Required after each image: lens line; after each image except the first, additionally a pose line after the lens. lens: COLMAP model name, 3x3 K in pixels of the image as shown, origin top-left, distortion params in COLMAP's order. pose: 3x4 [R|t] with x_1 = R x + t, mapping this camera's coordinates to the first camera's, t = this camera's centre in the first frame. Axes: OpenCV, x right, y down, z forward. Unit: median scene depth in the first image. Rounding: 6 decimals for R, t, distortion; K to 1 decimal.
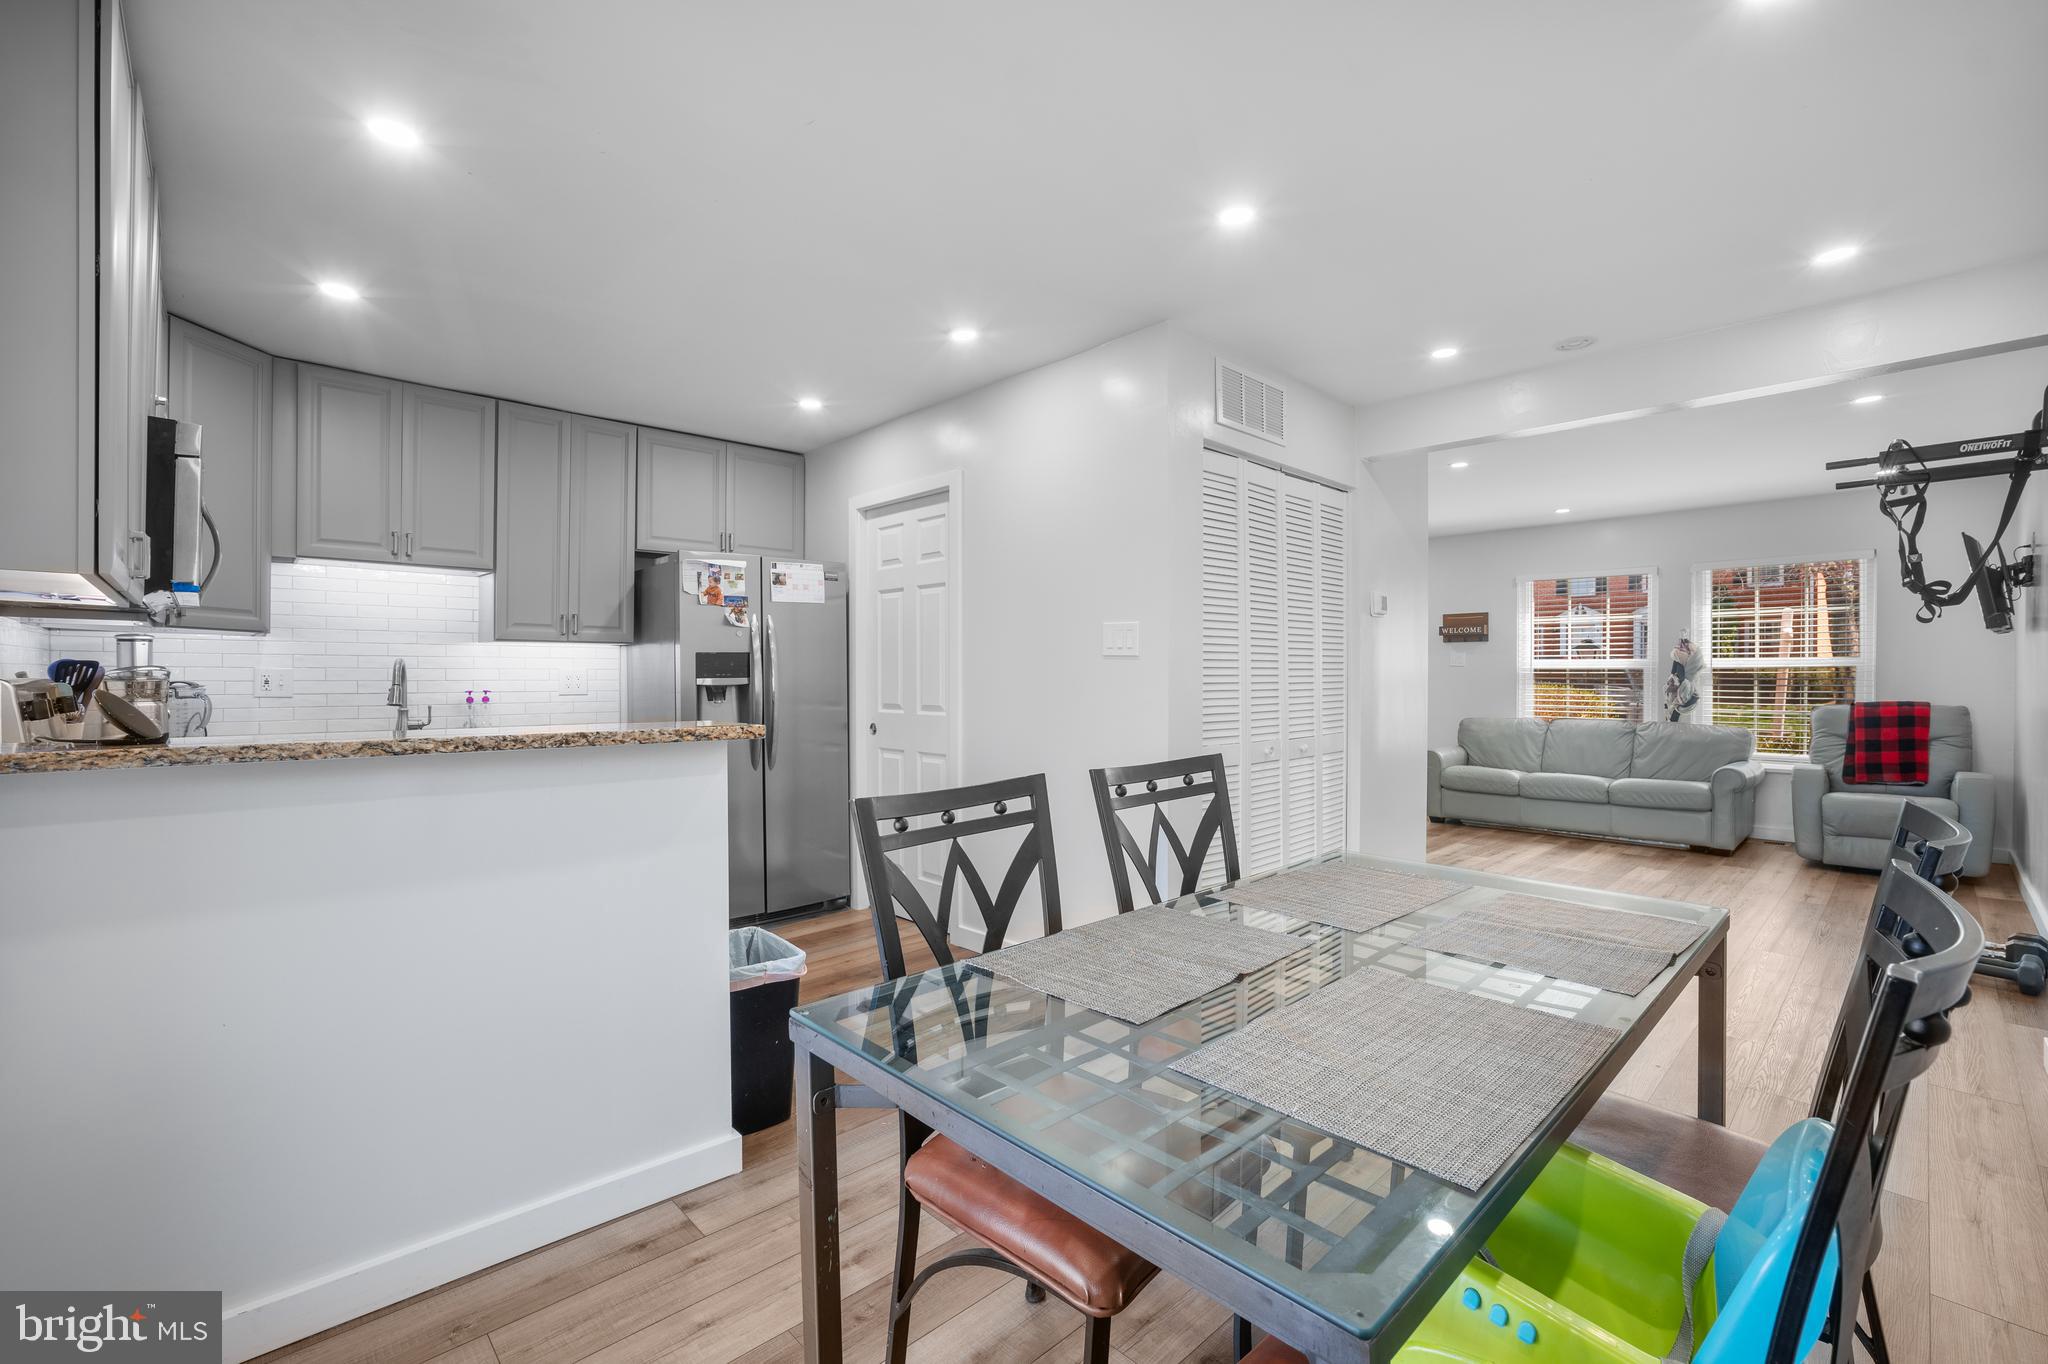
lens RADIAL K [[874.2, 0, 1025.1], [0, 874.2, 673.2], [0, 0, 1]] dist [-0.038648, 0.016168]
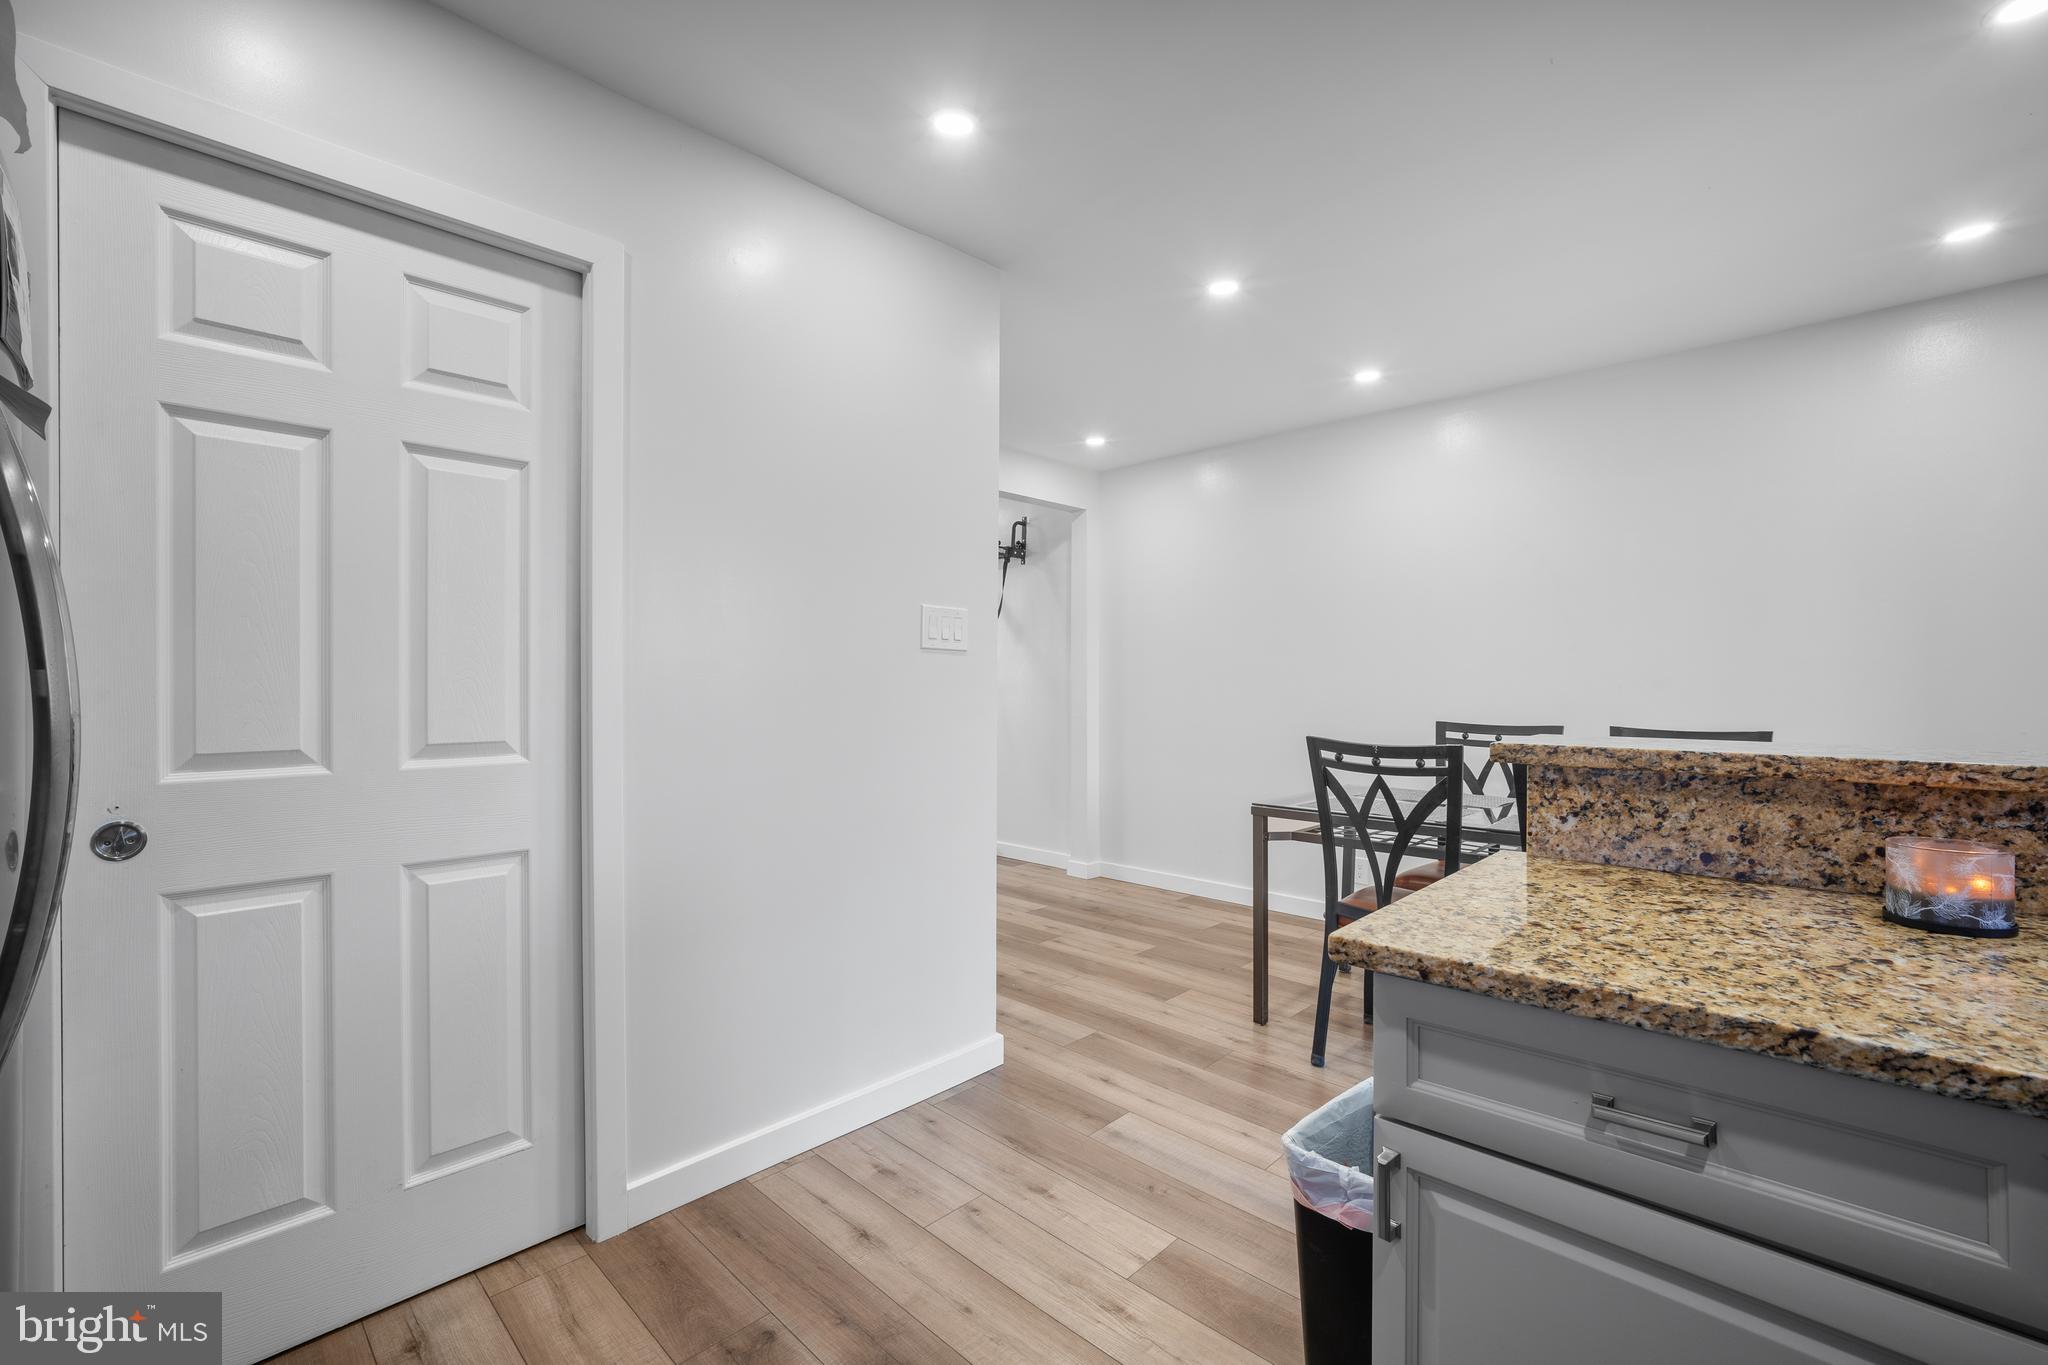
lens RADIAL K [[880.0, 0, 1029.3], [0, 880.0, 679.4], [0, 0, 1]] dist [-0.041611, 0.016580]
pose [[-0.045860, 0.002332, 0.998945, -0.402701], [-0.001850, 0.999995, -0.002419, 0.005201], [-0.998946, -0.001959, -0.045856, 0.568589]]
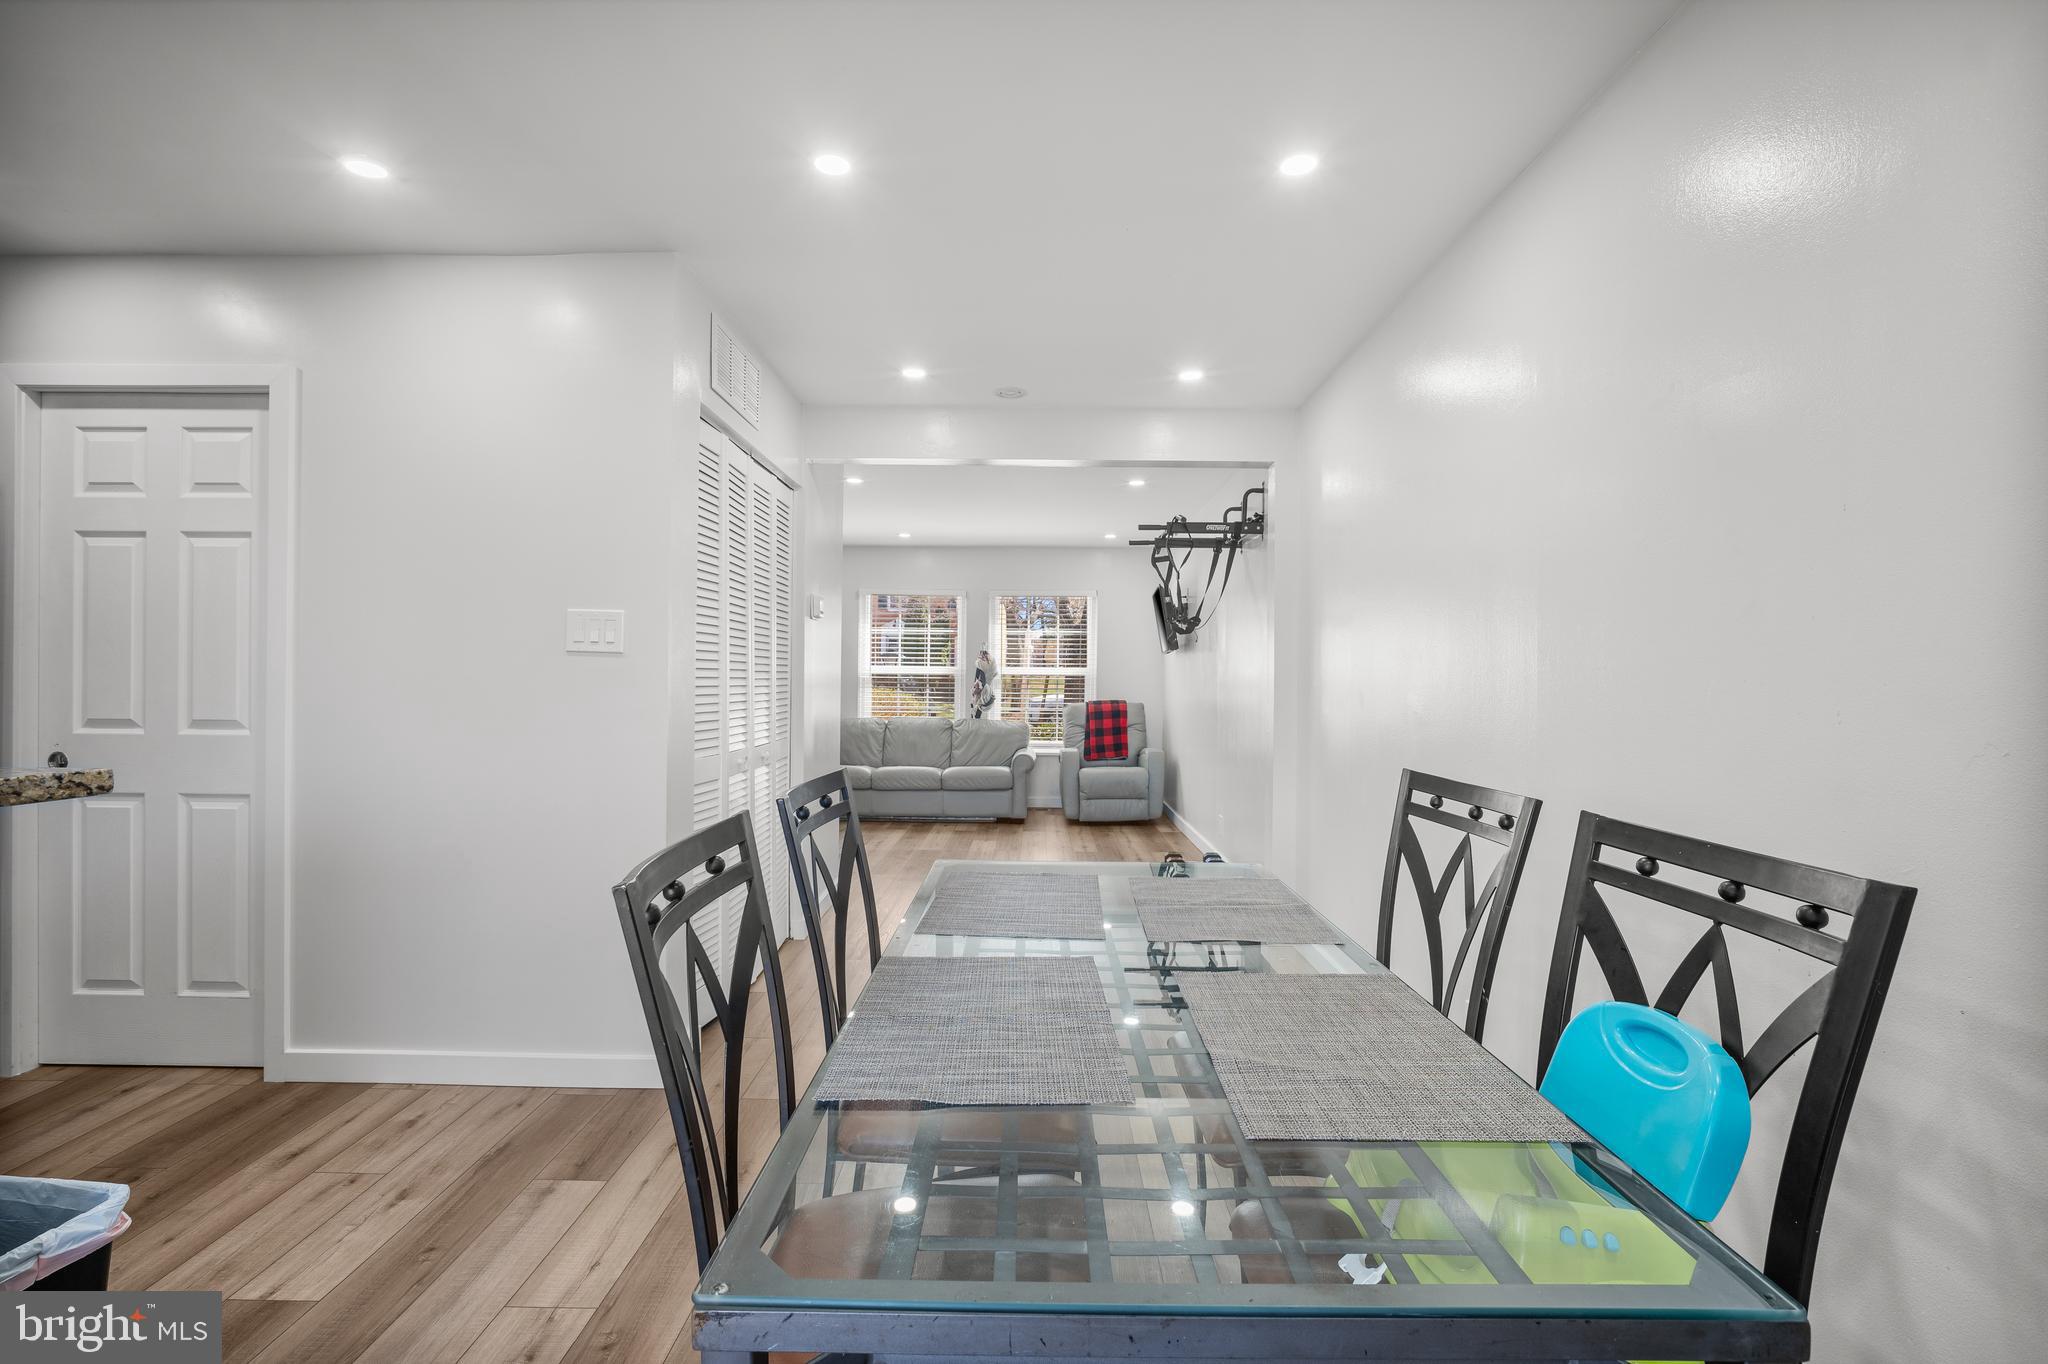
lens RADIAL K [[874.2, 0, 1025.1], [0, 874.2, 673.2], [0, 0, 1]] dist [-0.038648, 0.016168]
pose [[0.697173, 0.012060, 0.716802, -0.108008], [-0.009733, 0.999926, -0.007357, 0.000792], [-0.716837, -0.001847, 0.697238, 0.101056]]
